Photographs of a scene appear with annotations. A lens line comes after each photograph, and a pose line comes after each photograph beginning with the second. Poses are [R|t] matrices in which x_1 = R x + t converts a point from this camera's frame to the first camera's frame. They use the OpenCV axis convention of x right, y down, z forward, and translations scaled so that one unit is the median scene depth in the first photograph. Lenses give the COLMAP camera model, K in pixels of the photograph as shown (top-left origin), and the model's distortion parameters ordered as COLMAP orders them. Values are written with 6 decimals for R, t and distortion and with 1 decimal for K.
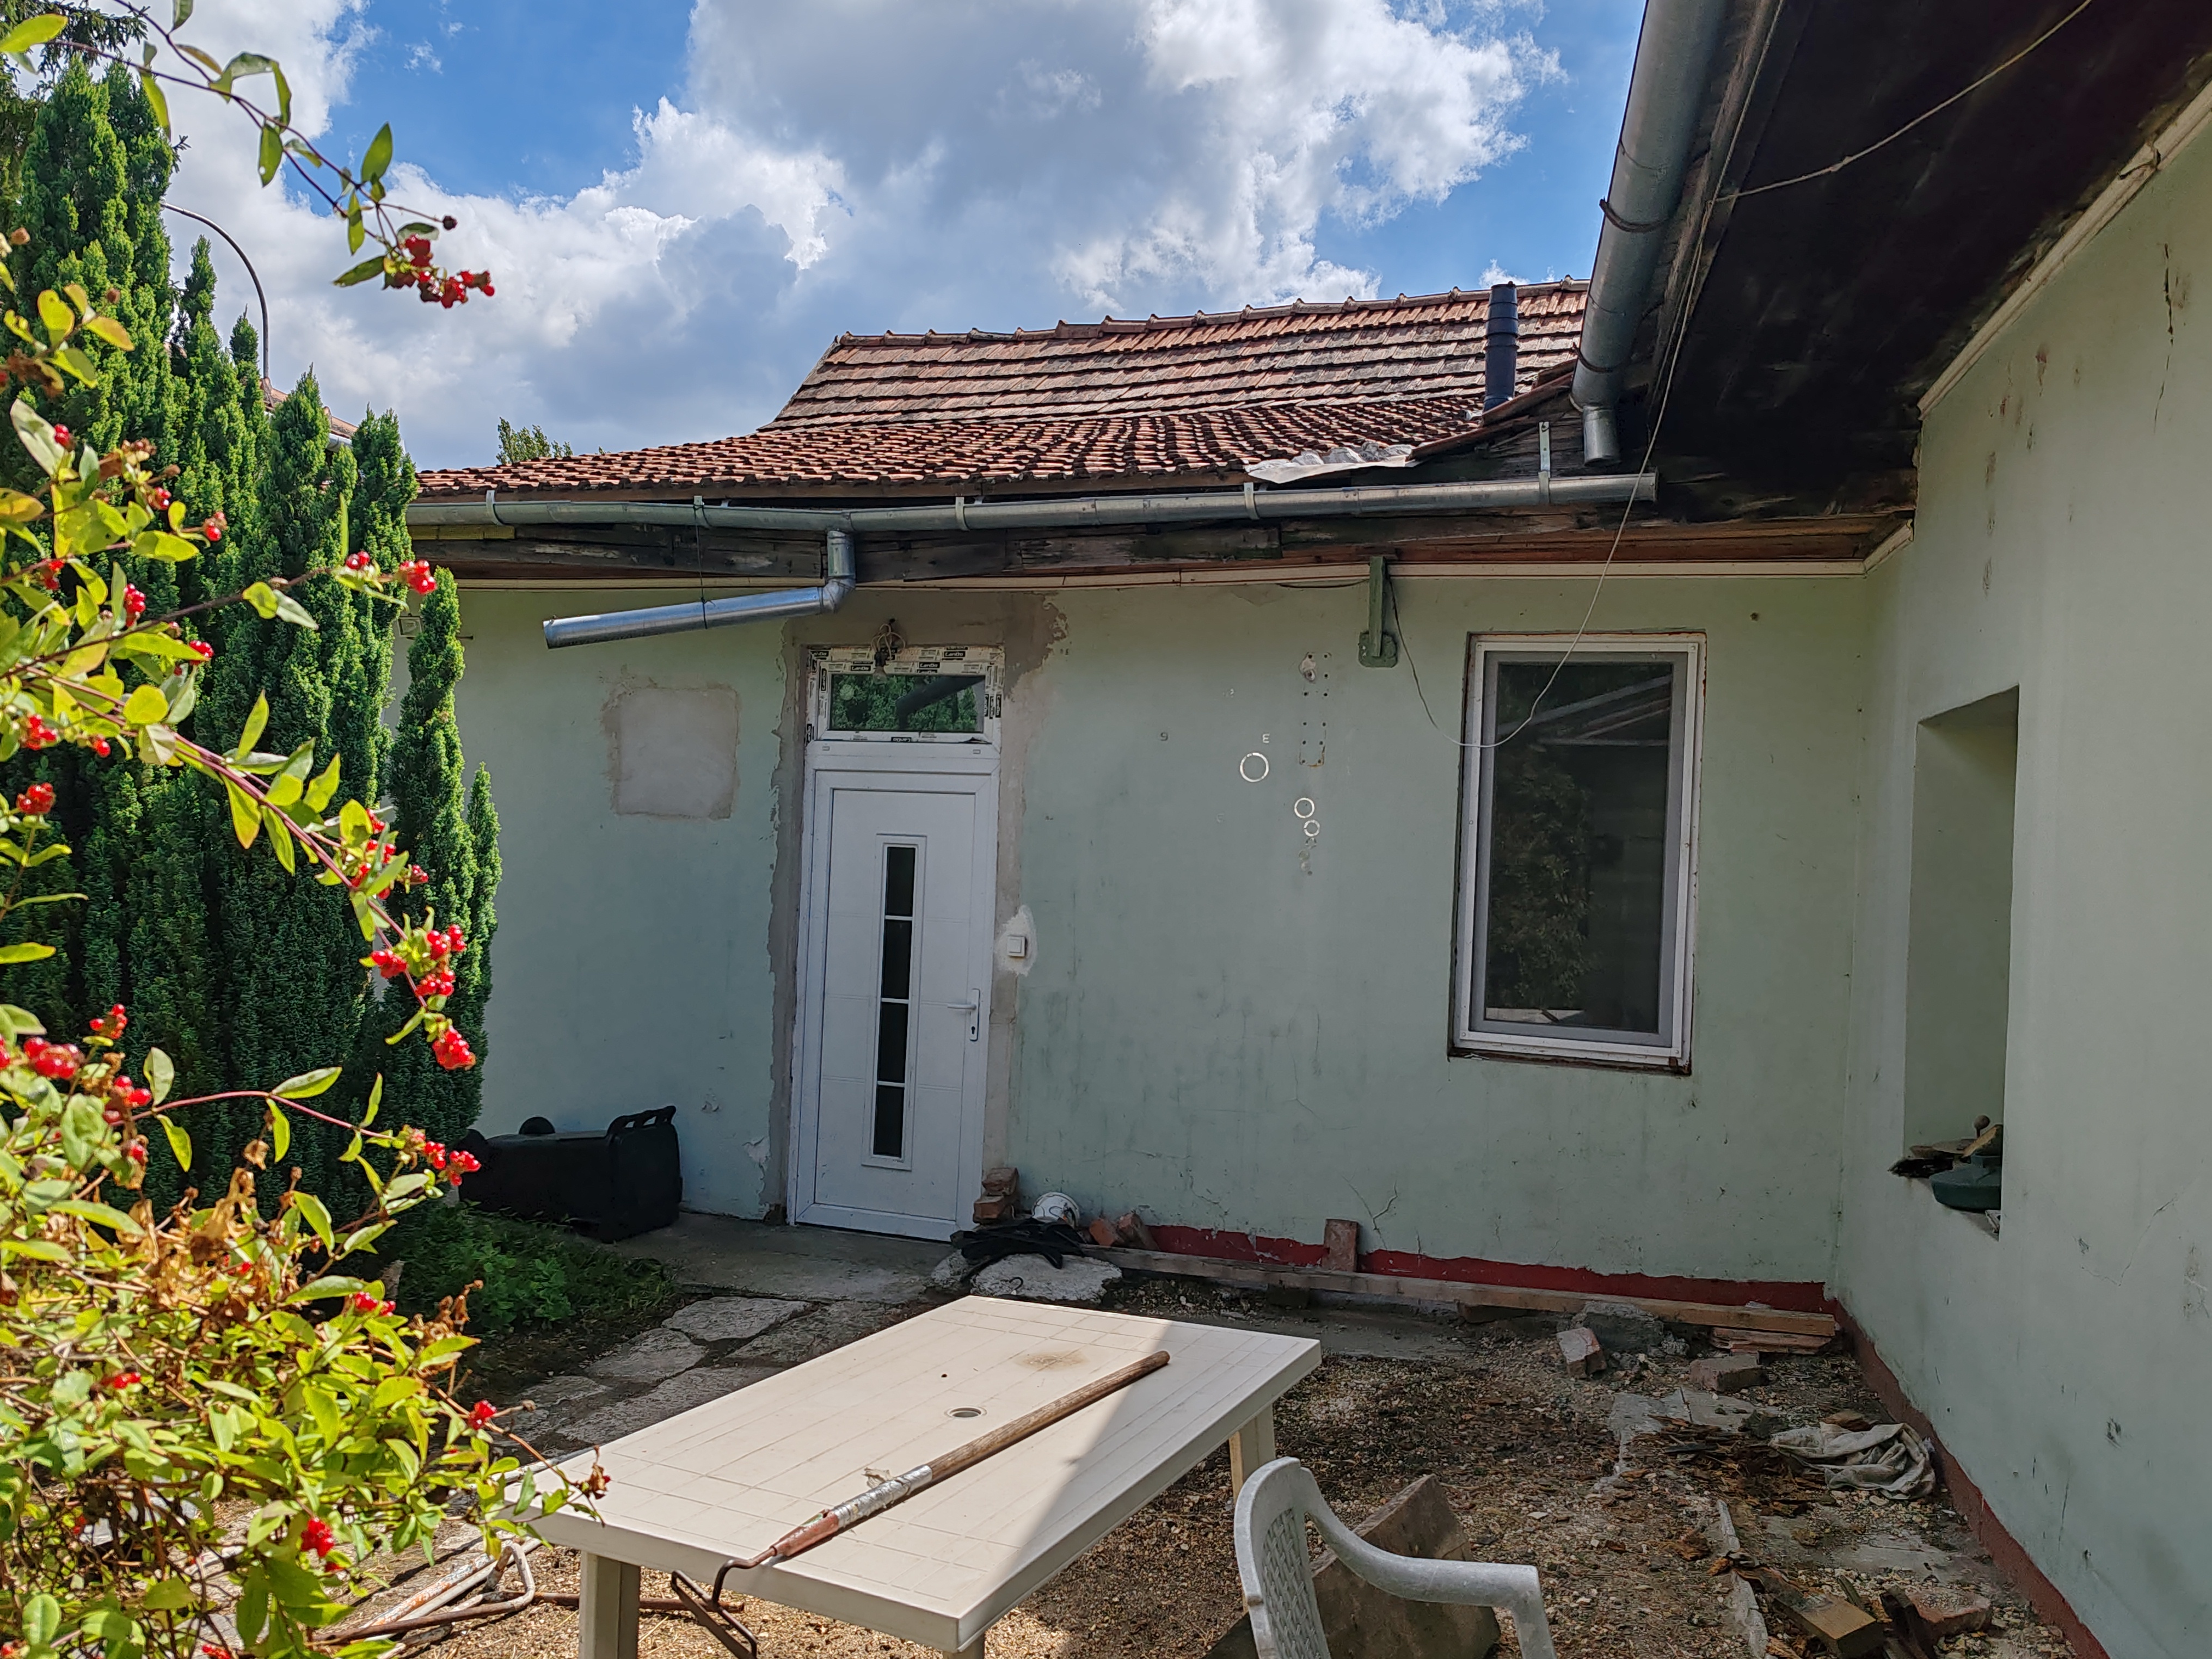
lens RADIAL K [[1725.5, 0, 1142.2], [0, 1725.5, 845.9], [0, 0, 1]] dist [0.035296, -0.027557]
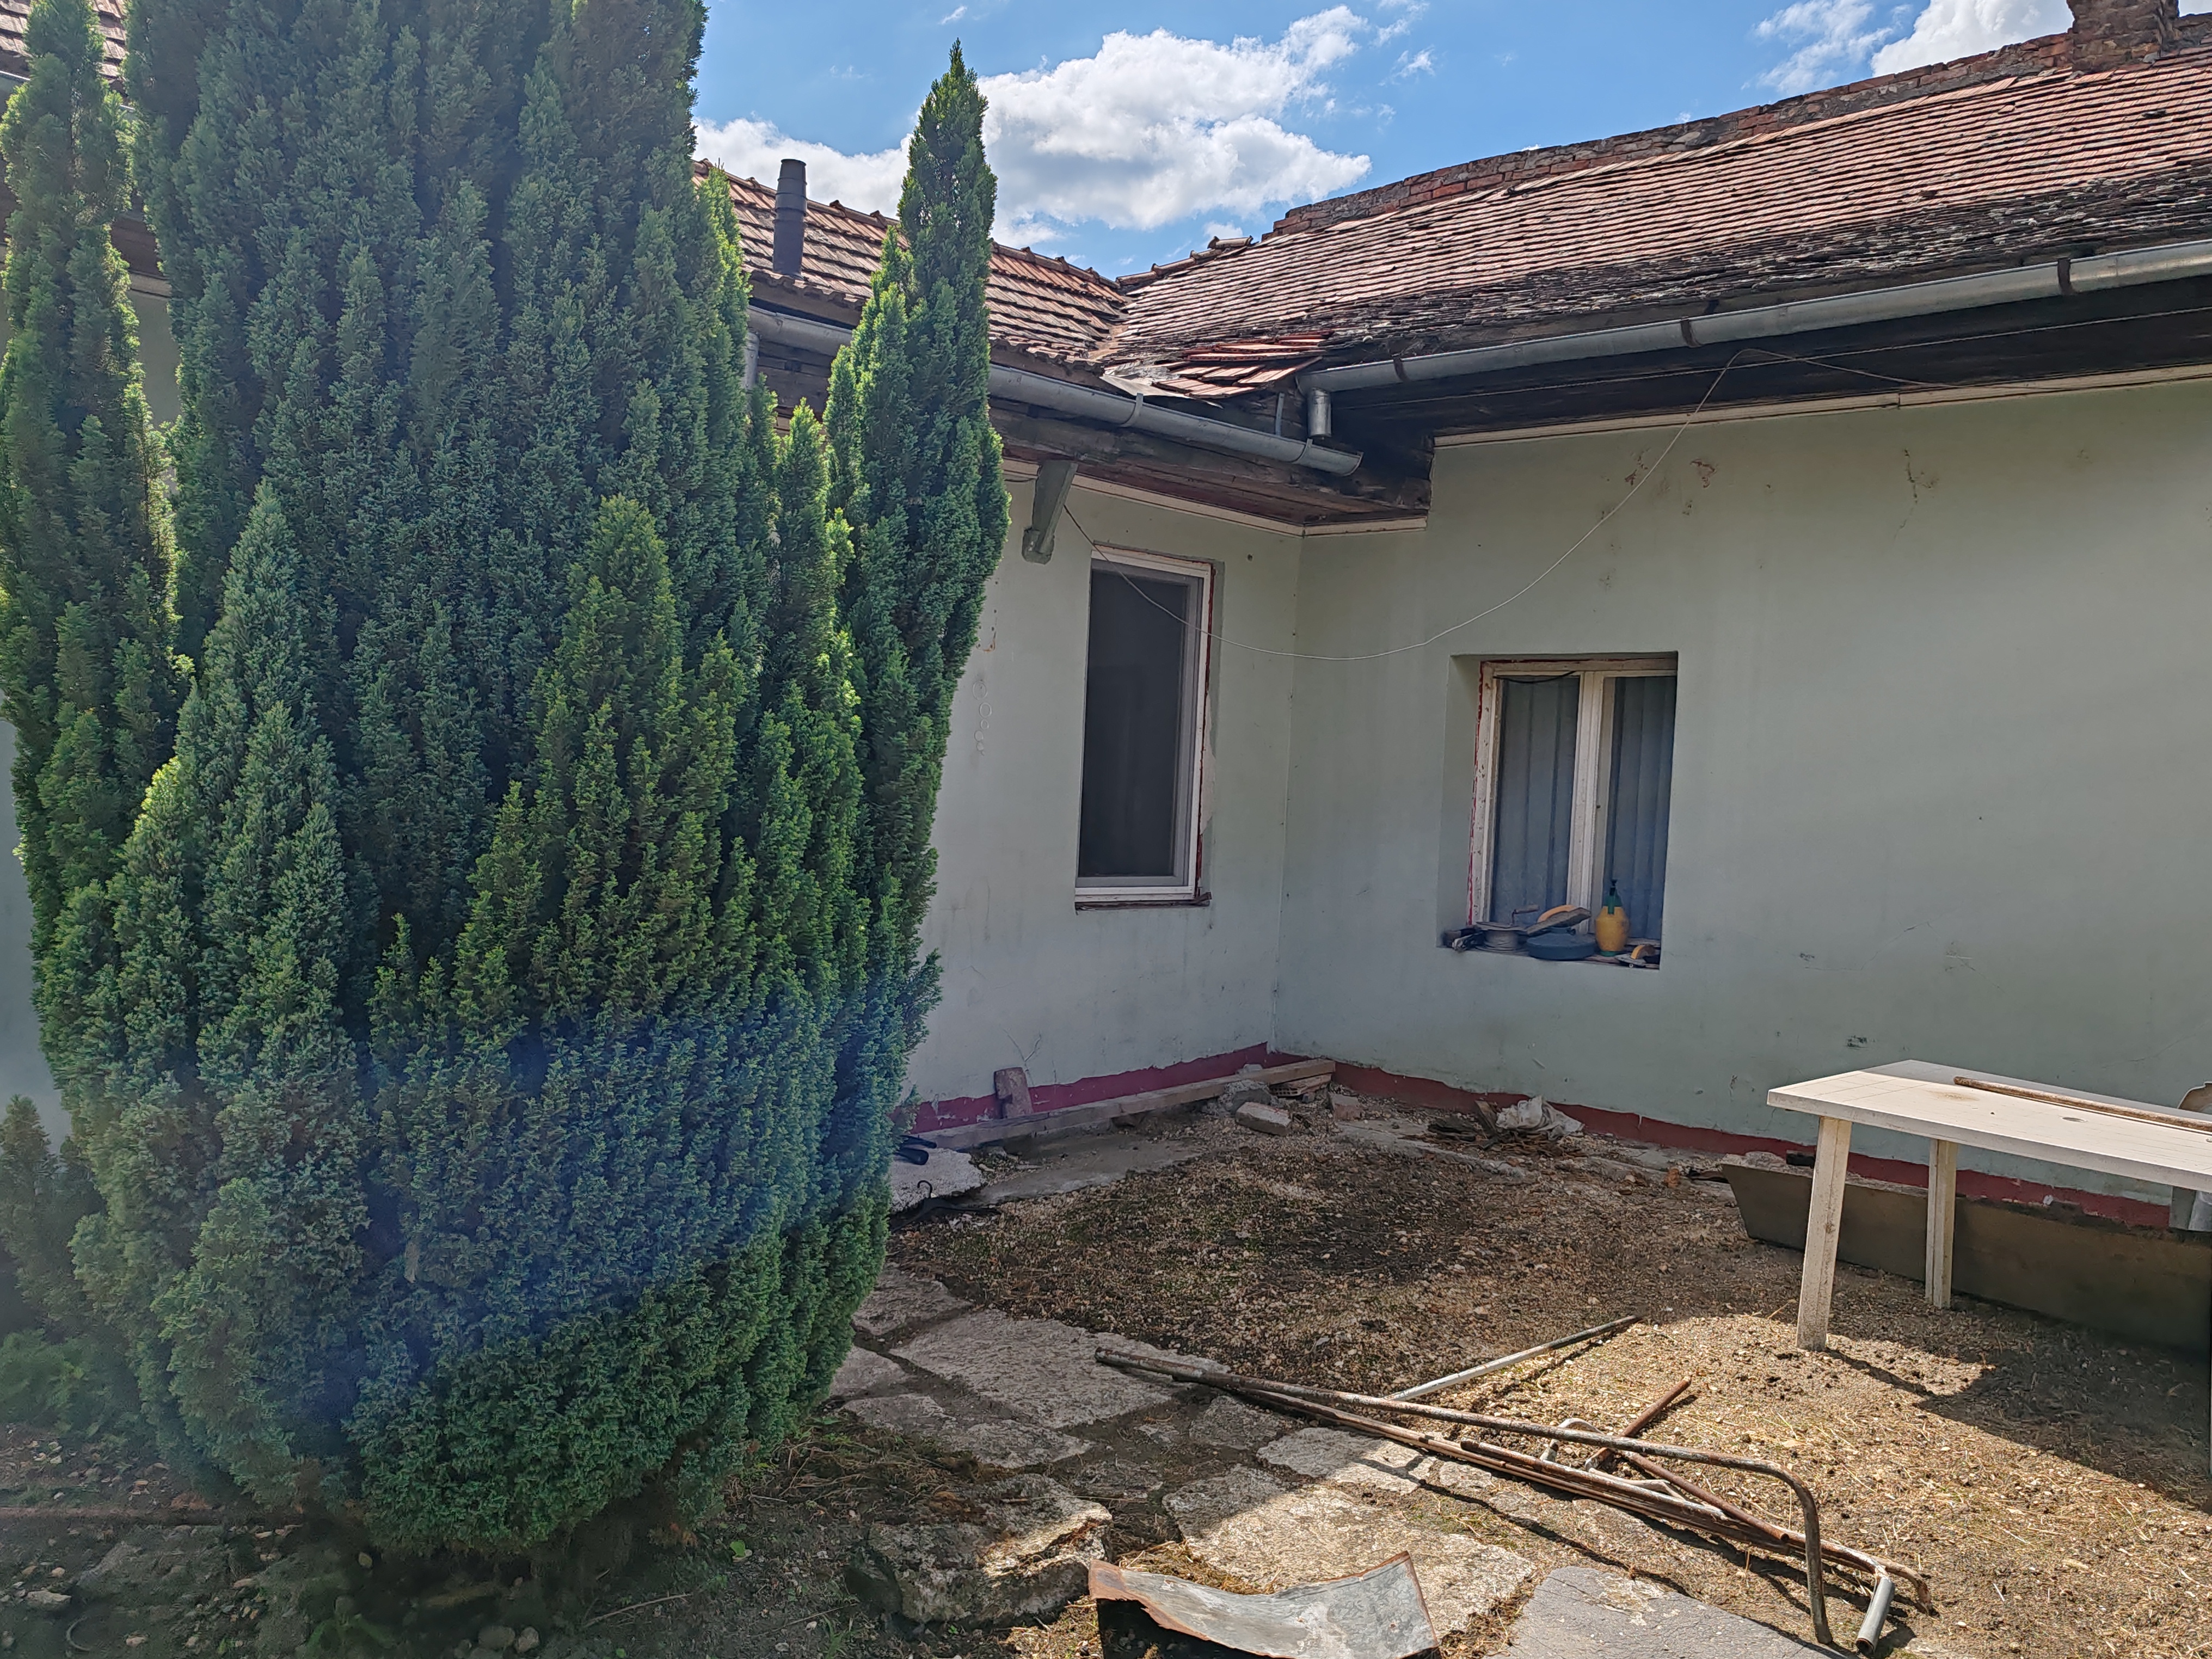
lens RADIAL K [[1689.6, 0, 1117.7], [0, 1689.6, 833.0], [0, 0, 1]] dist [0.036926, -0.032234]
pose [[0.430057, -0.054872, 0.901133, -0.899640], [-0.035070, 0.996382, 0.077410, -0.019495], [-0.902120, -0.064894, 0.426576, 0.545841]]
